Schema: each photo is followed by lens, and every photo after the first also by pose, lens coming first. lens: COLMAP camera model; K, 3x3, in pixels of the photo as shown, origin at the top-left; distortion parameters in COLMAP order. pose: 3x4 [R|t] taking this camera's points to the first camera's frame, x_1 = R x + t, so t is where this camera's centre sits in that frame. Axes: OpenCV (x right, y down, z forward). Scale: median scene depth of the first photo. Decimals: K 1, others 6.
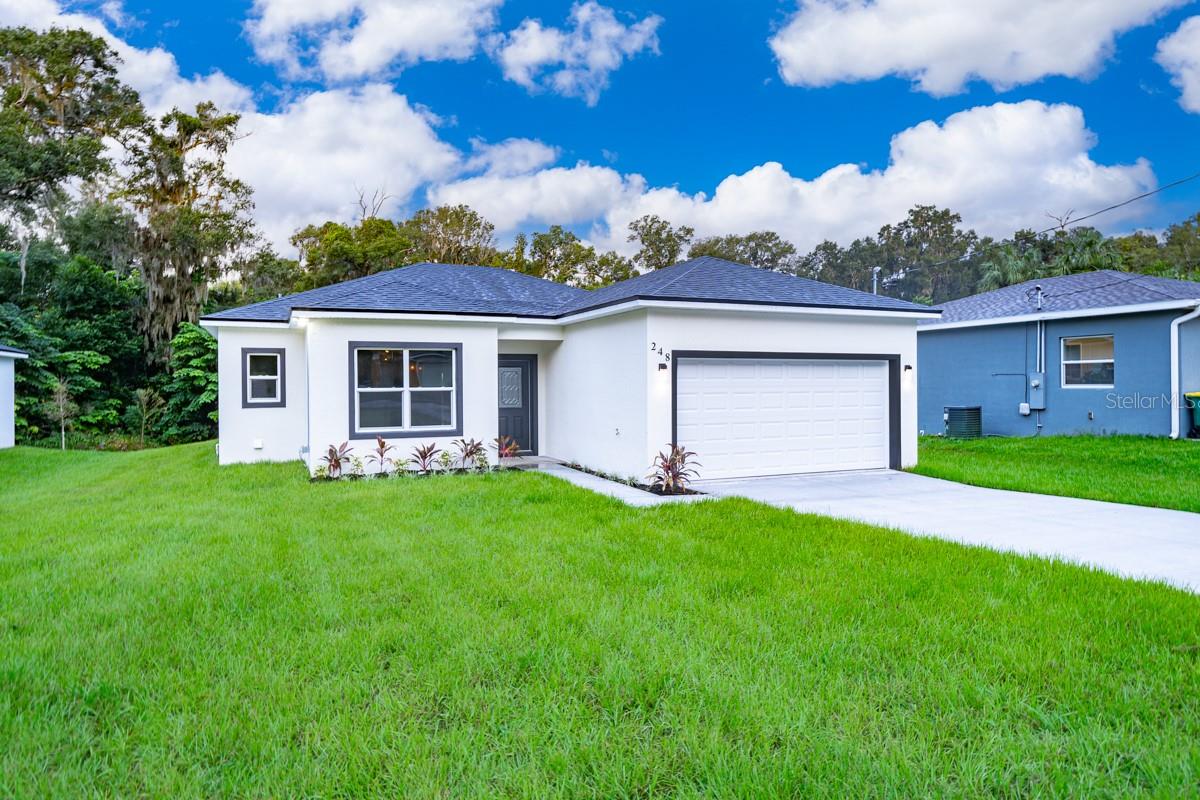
lens RADIAL K [[715.5, 0, 600.2], [0, 715.5, 393.6], [0, 0, 1]] dist [-0.000279, -0.000898]
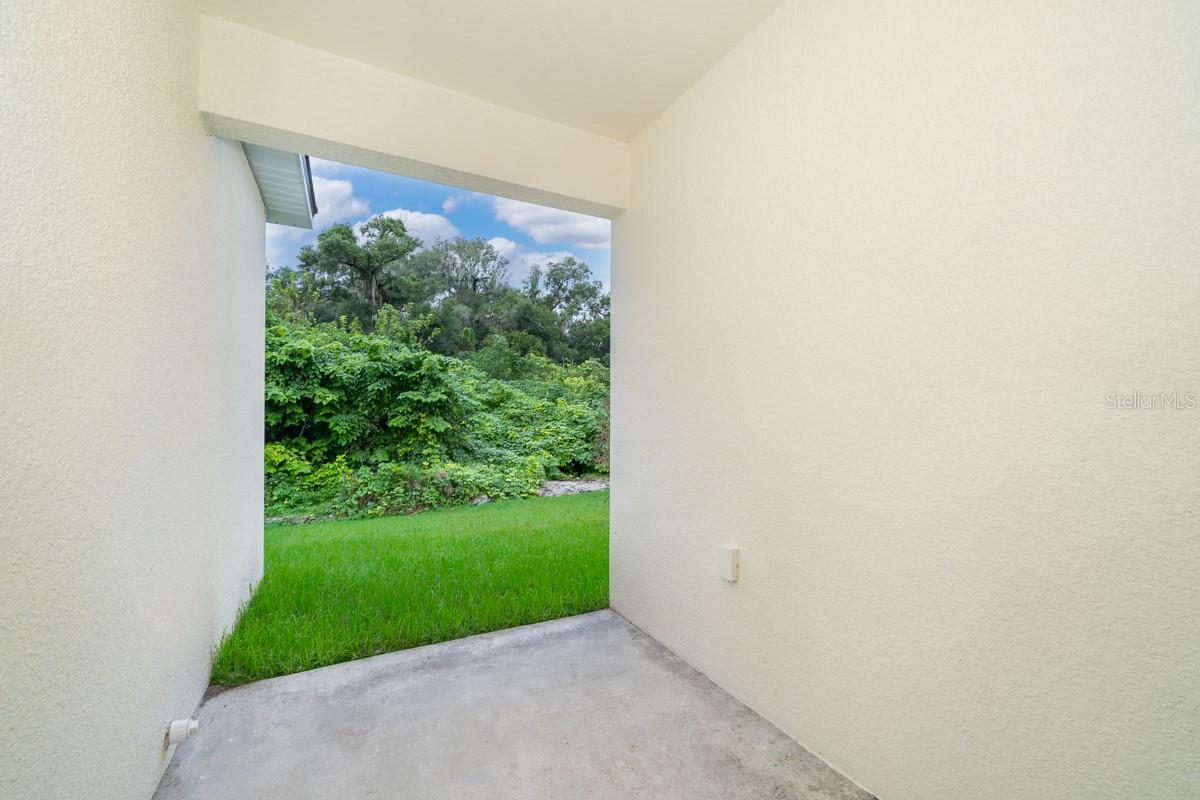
lens RADIAL K [[498.1, 0, 591.8], [0, 498.1, 401.2], [0, 0, 1]] dist [-0.000736, -0.000135]
pose [[0.999025, 0.017121, 0.040682, -0.191007], [-0.015829, 0.999367, -0.031870, -0.003740], [-0.041202, 0.031195, 0.998664, 0.950771]]
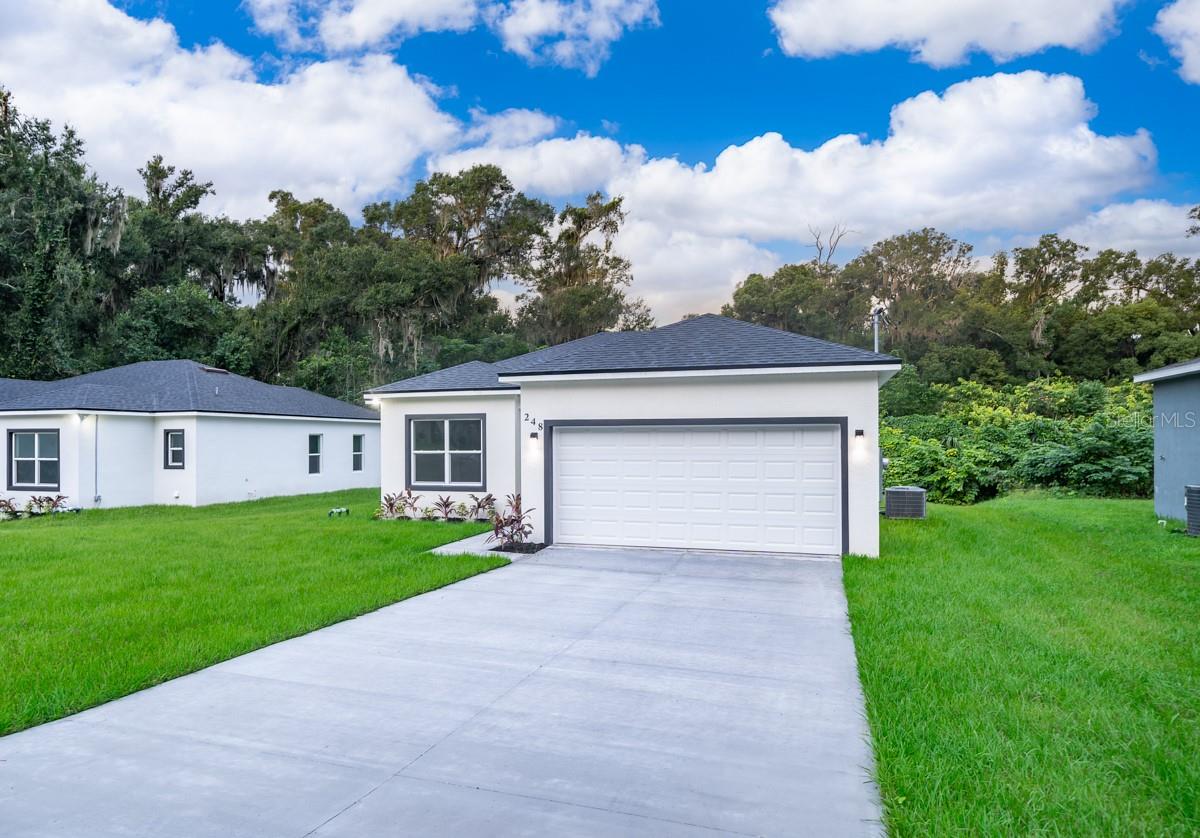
lens RADIAL K [[791.9, 0, 562.4], [0, 791.9, 436.3], [0, 0, 1]] dist [0.002766, -0.001494]
pose [[0.741279, 0.000179, -0.671197, 0.425365], [-0.009572, 0.999901, -0.010304, -0.011098], [0.671129, 0.014063, 0.741207, 0.059636]]
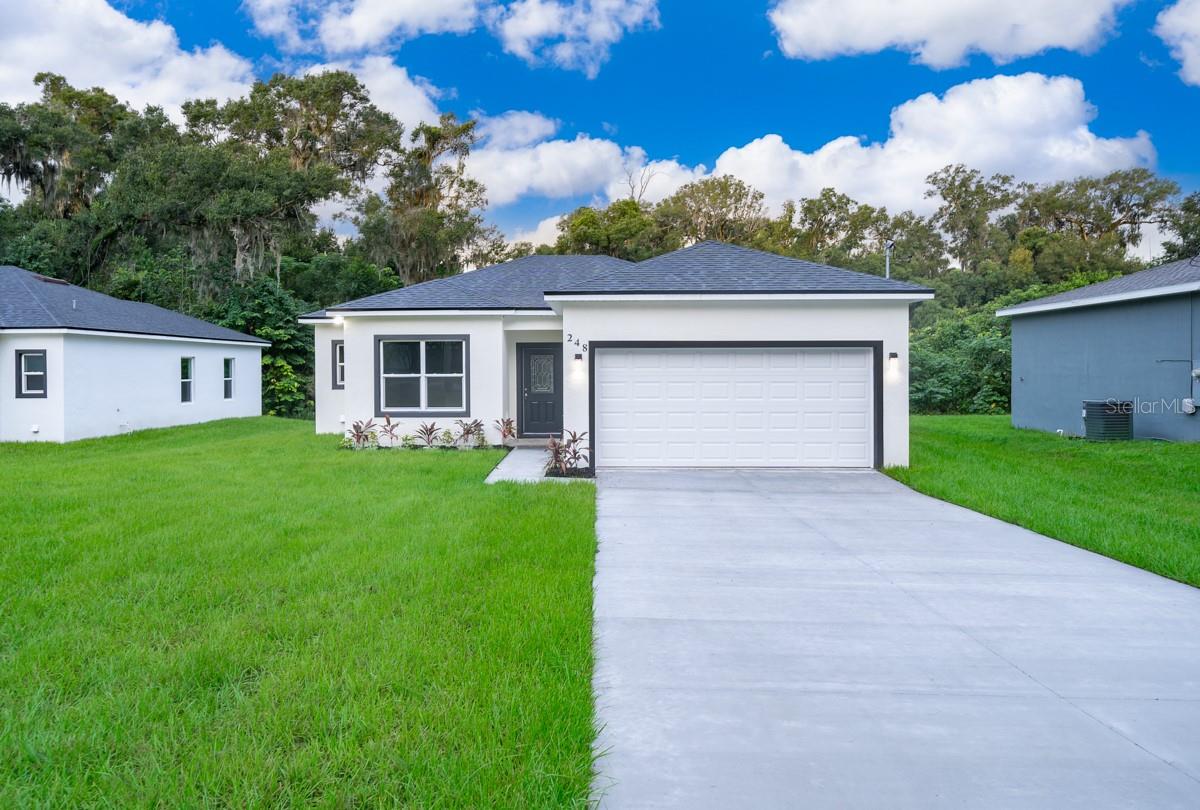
lens RADIAL K [[781.5, 0, 593.2], [0, 781.5, 374.5], [0, 0, 1]] dist [0.001710, 0.001762]
pose [[0.909882, 0.008164, -0.414787, 0.268438], [-0.008467, 0.999964, 0.001107, -0.005912], [0.414781, 0.002504, 0.909918, -0.021451]]
